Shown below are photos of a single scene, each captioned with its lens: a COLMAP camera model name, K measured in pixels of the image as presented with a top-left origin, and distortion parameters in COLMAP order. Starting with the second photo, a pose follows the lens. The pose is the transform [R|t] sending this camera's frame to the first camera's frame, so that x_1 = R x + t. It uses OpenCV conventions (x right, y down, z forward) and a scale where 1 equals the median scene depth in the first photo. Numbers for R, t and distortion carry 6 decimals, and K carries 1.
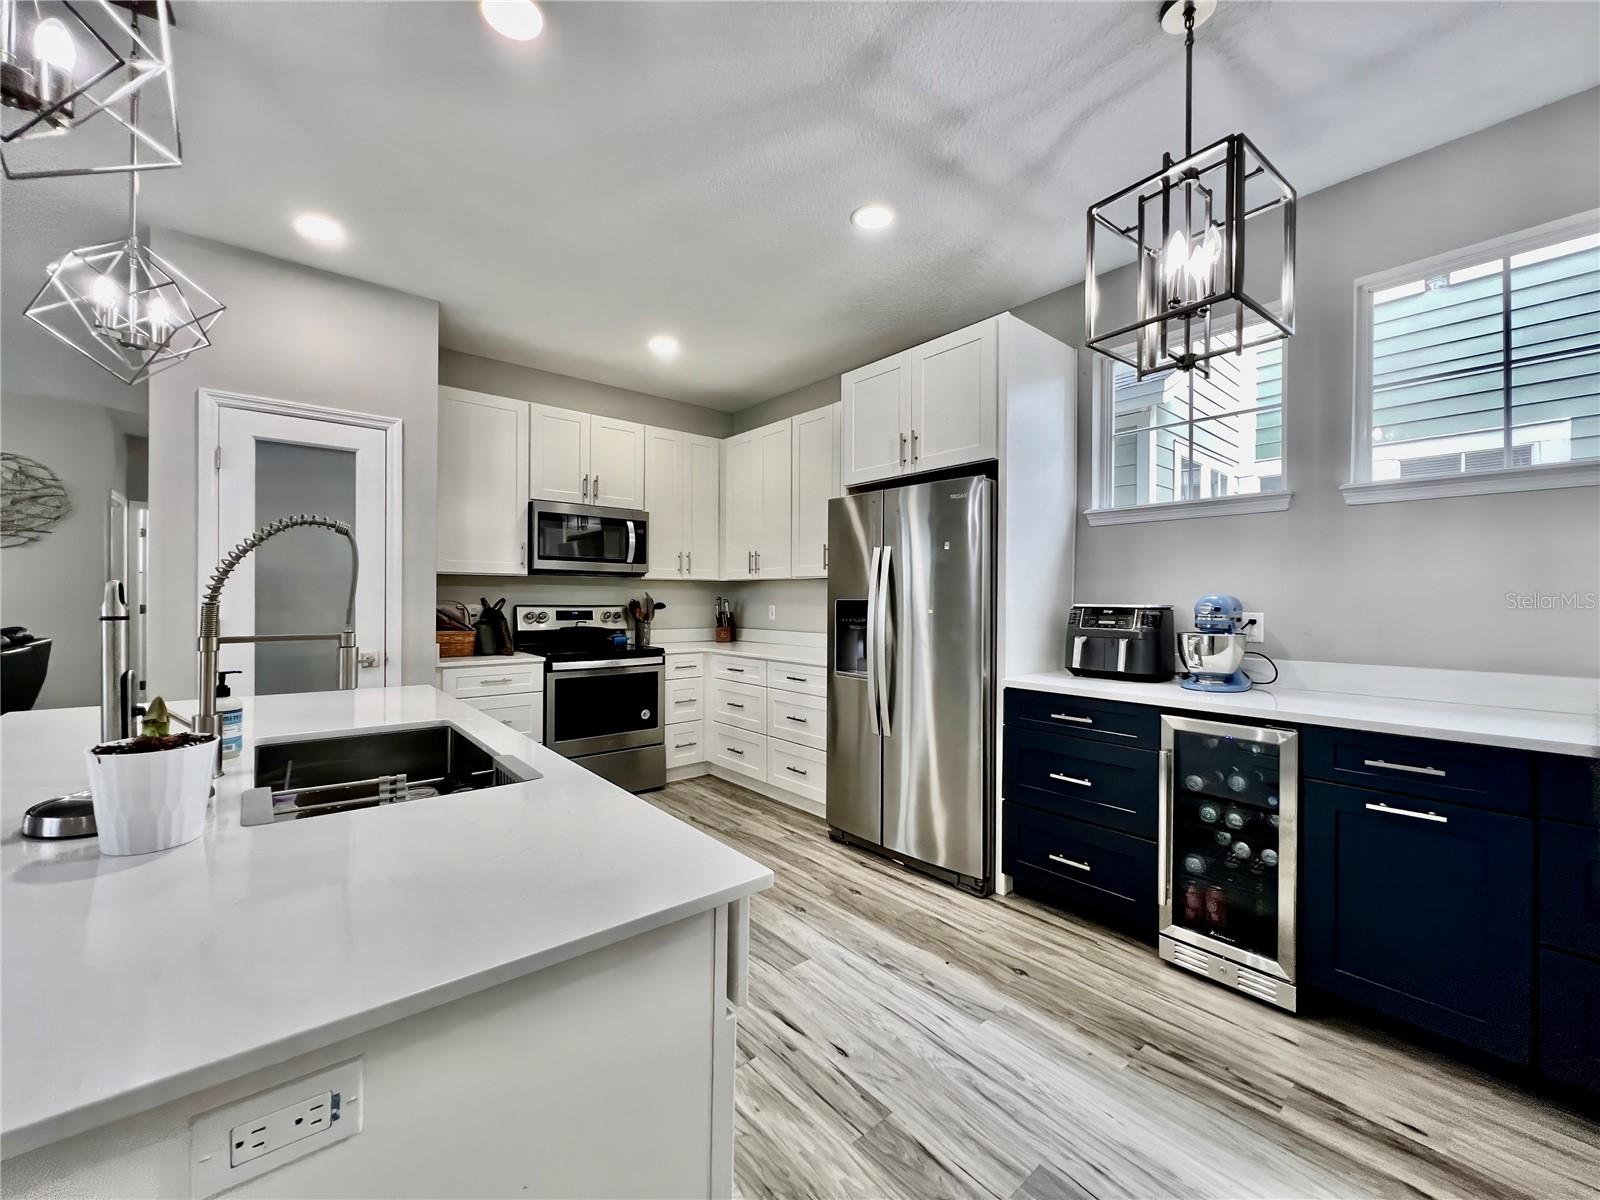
lens RADIAL K [[648.7, 0, 802.1], [0, 648.7, 595.2], [0, 0, 1]] dist [-0.000486, 0.000321]
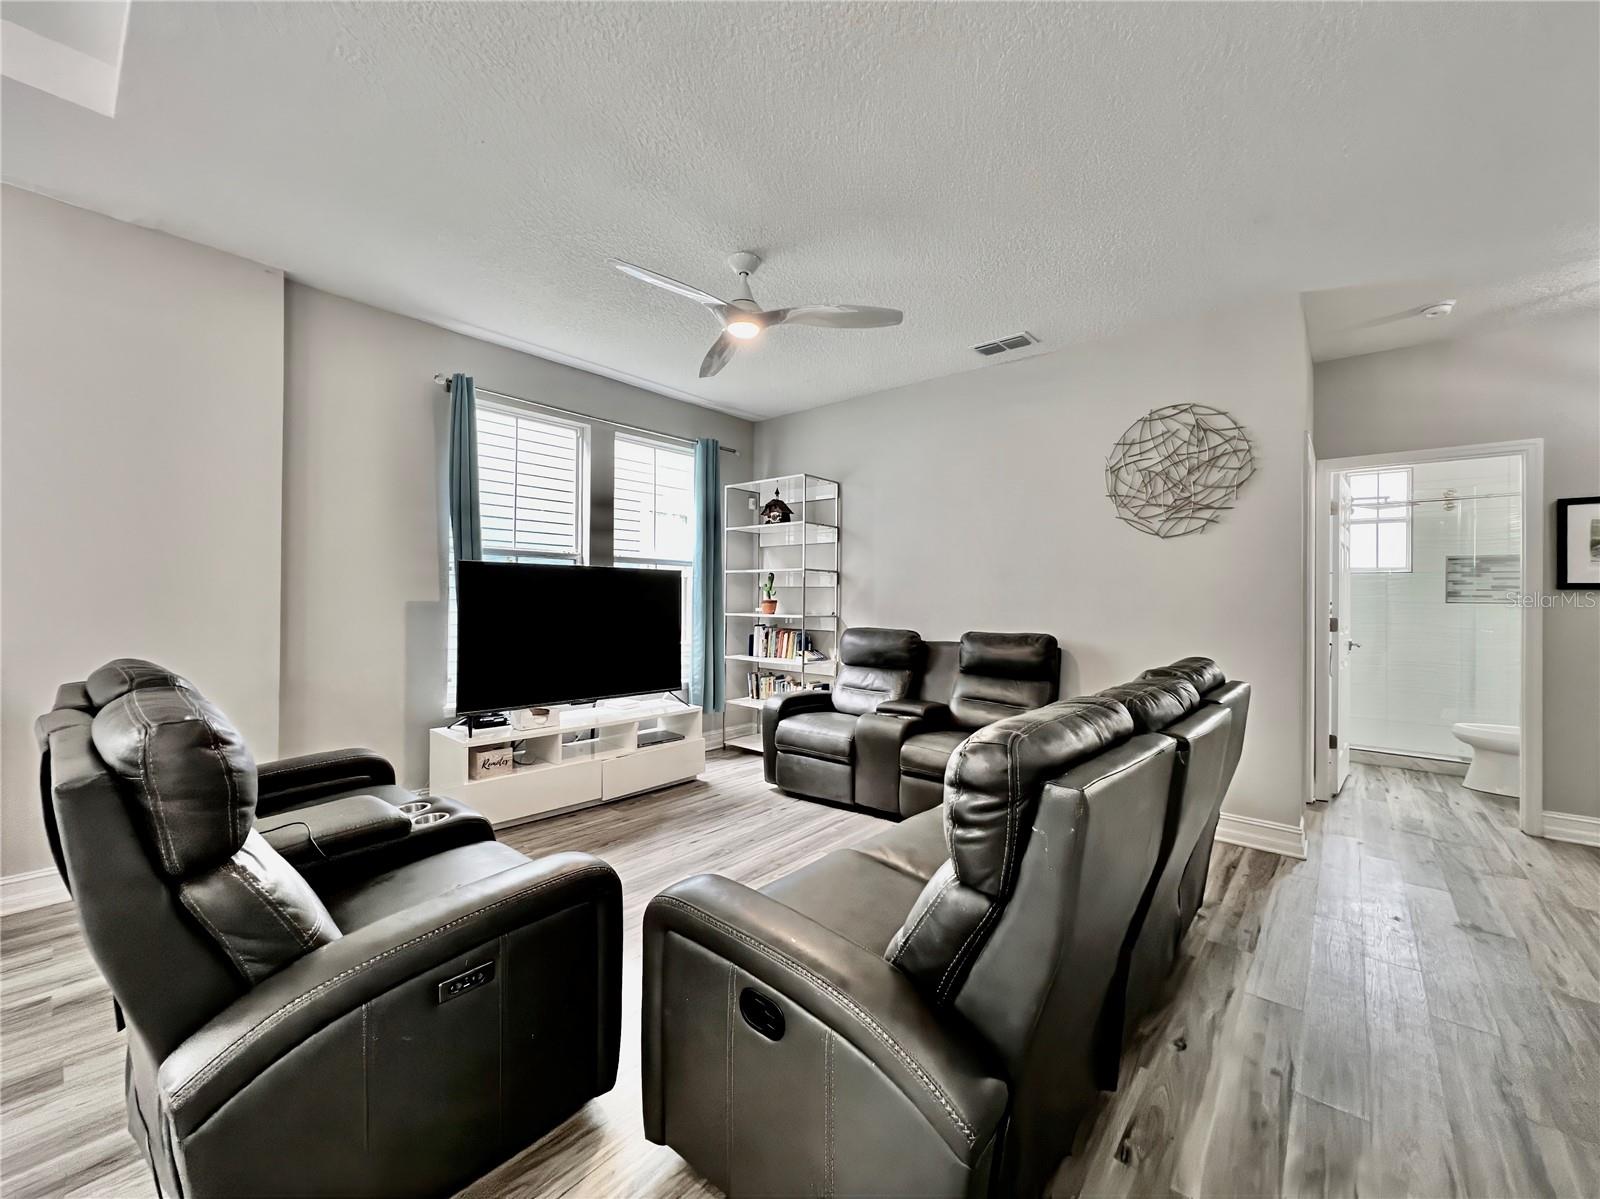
lens RADIAL K [[648.7, 0, 802.1], [0, 648.7, 594.7], [0, 0, 1]] dist [-0.000486, 0.000321]
pose [[0.163258, -0.007850, -0.986552, -0.768651], [-0.004803, 0.999950, -0.008752, 0.000125], [0.986572, 0.006167, 0.163212, 0.611472]]
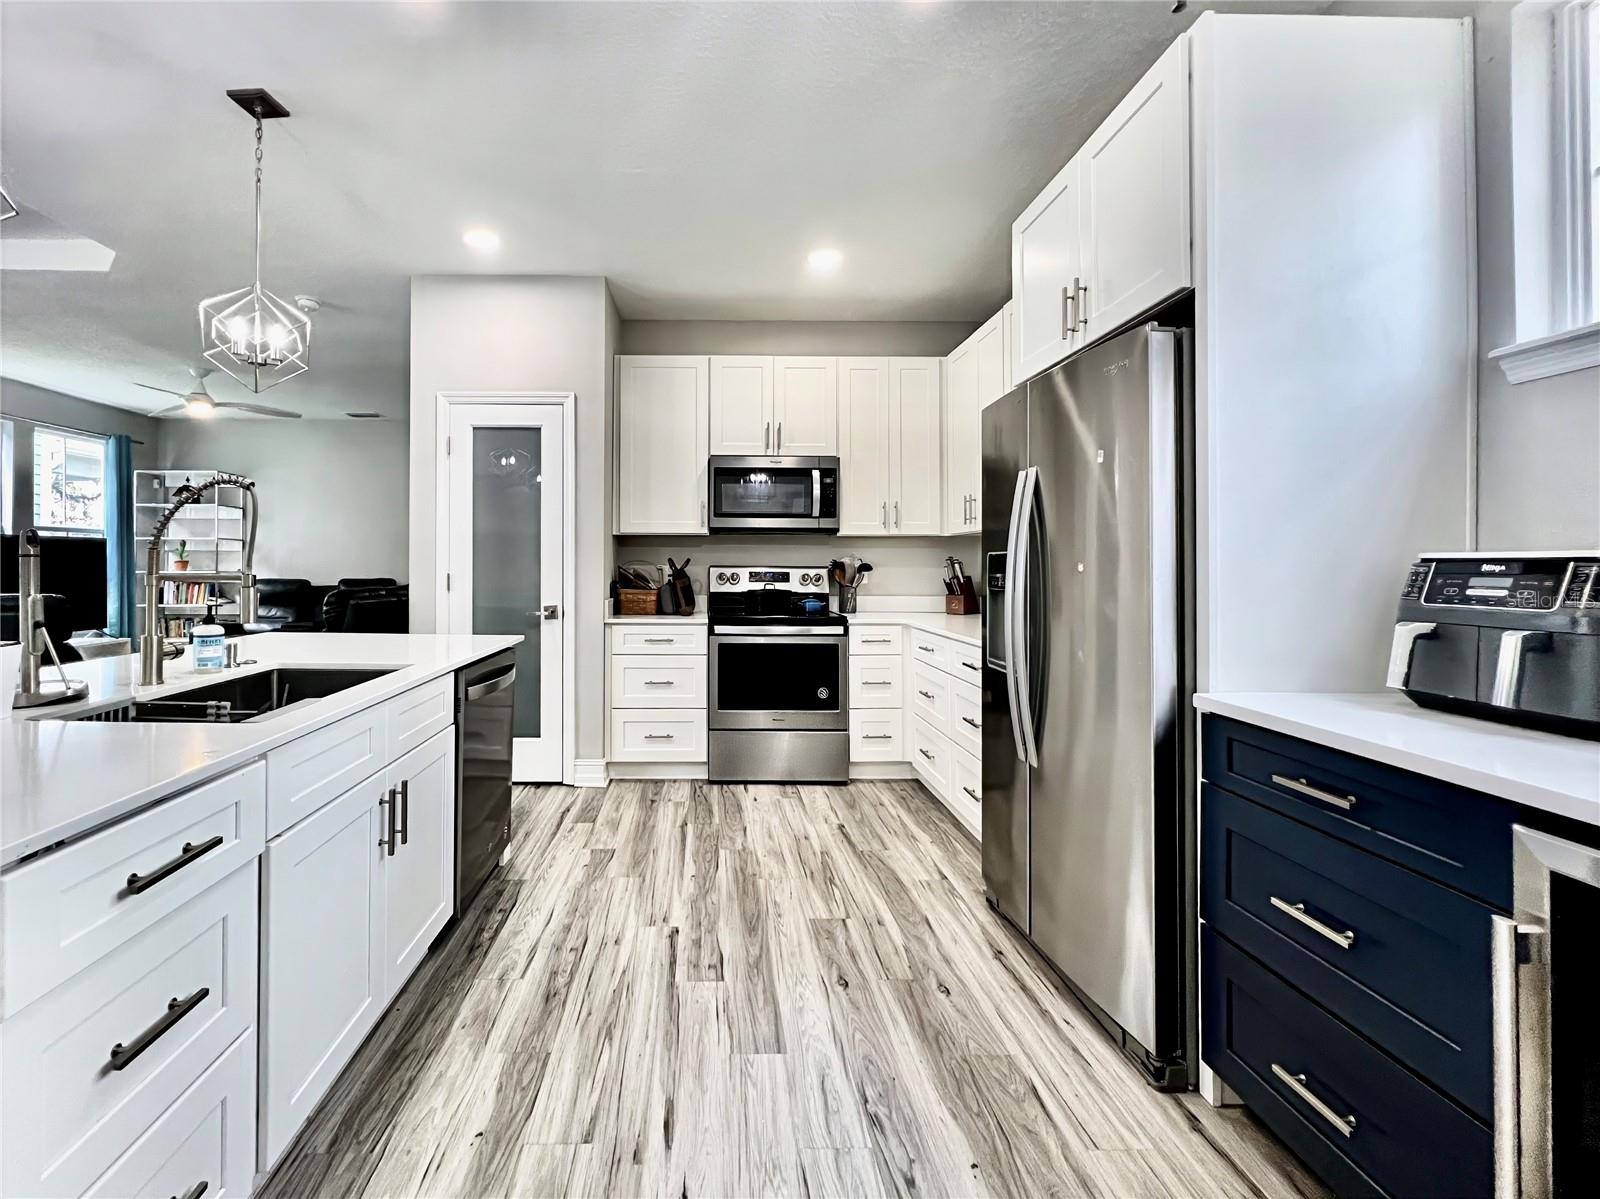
lens RADIAL K [[705.5, 0, 712.4], [0, 705.5, 554.6], [0, 0, 1]] dist [0.009967, 0.000271]
pose [[0.764716, -0.011588, -0.644264, 0.275438], [0.002643, 0.999886, -0.014847, 0.016169], [0.644362, 0.009651, 0.764659, 0.211653]]
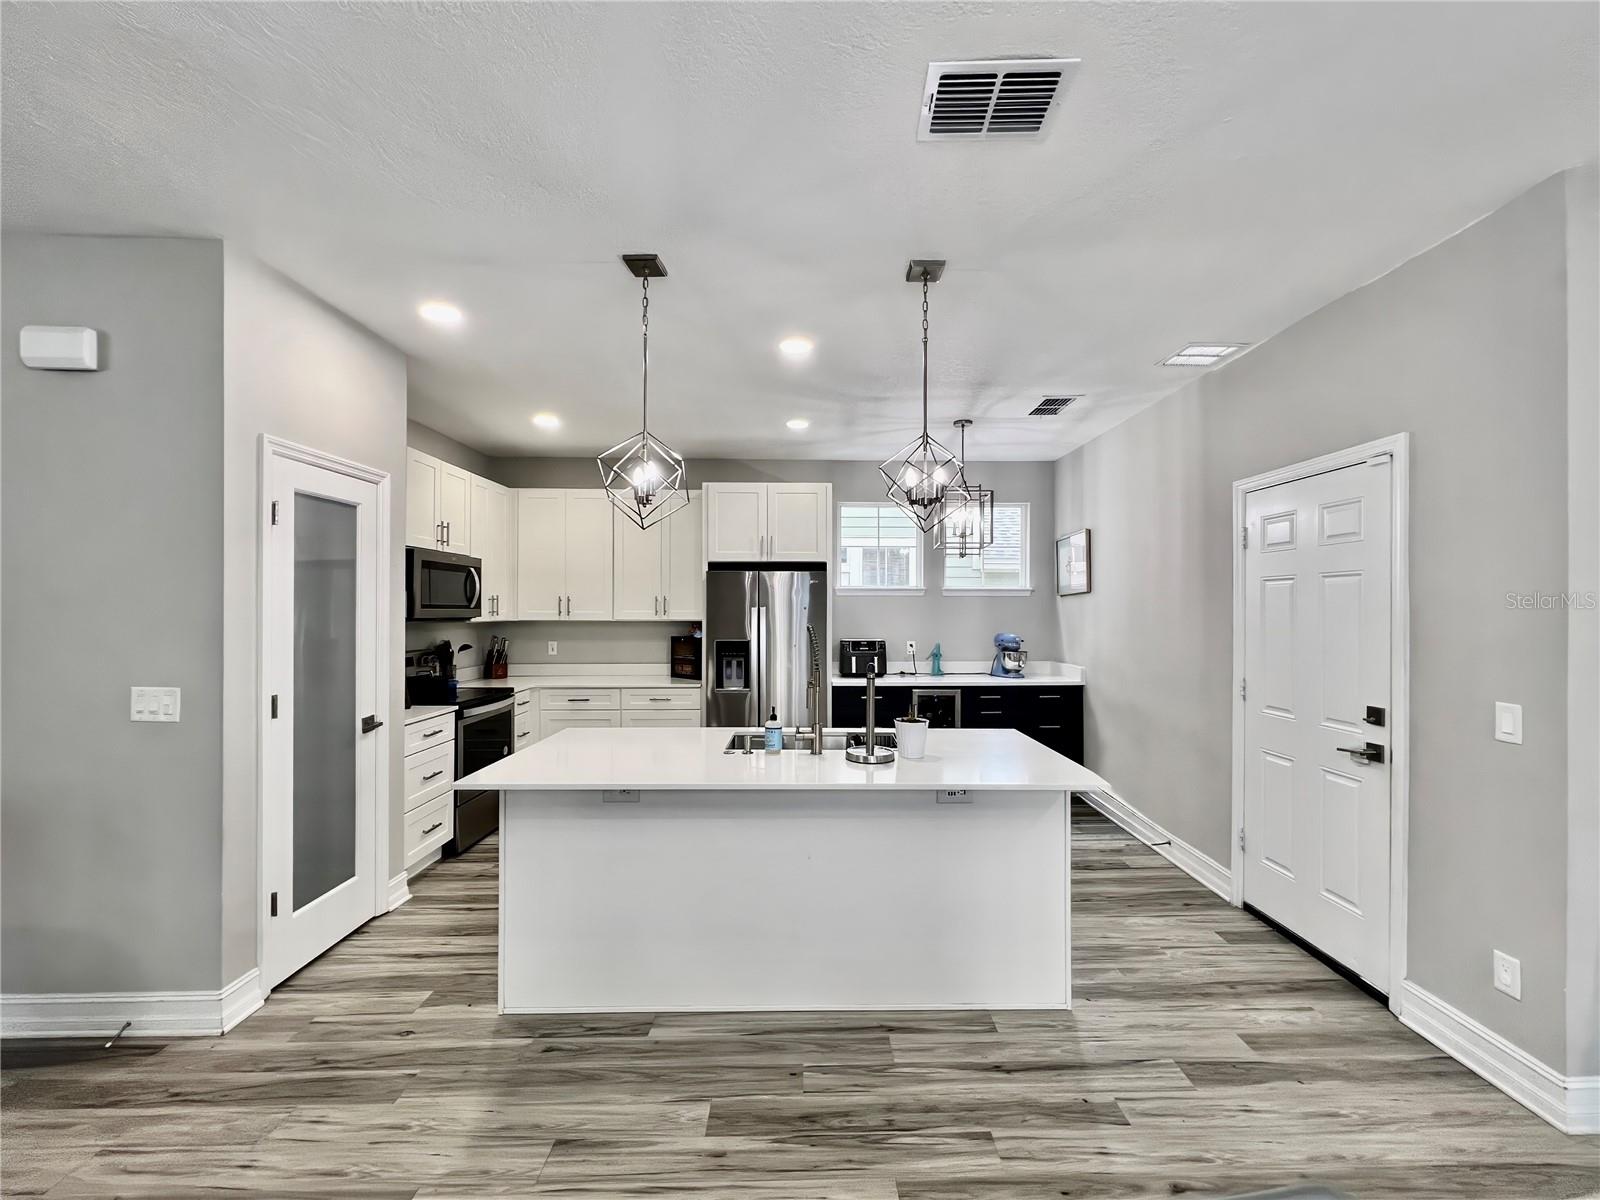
lens RADIAL K [[657.6, 0, 824.5], [0, 657.6, 608.1], [0, 0, 1]] dist [-0.000568, -0.000091]
pose [[0.618580, -0.001446, 0.785721, -0.854893], [-0.003367, 0.999984, 0.004490, -0.066069], [-0.785715, -0.005423, 0.618565, -0.103715]]
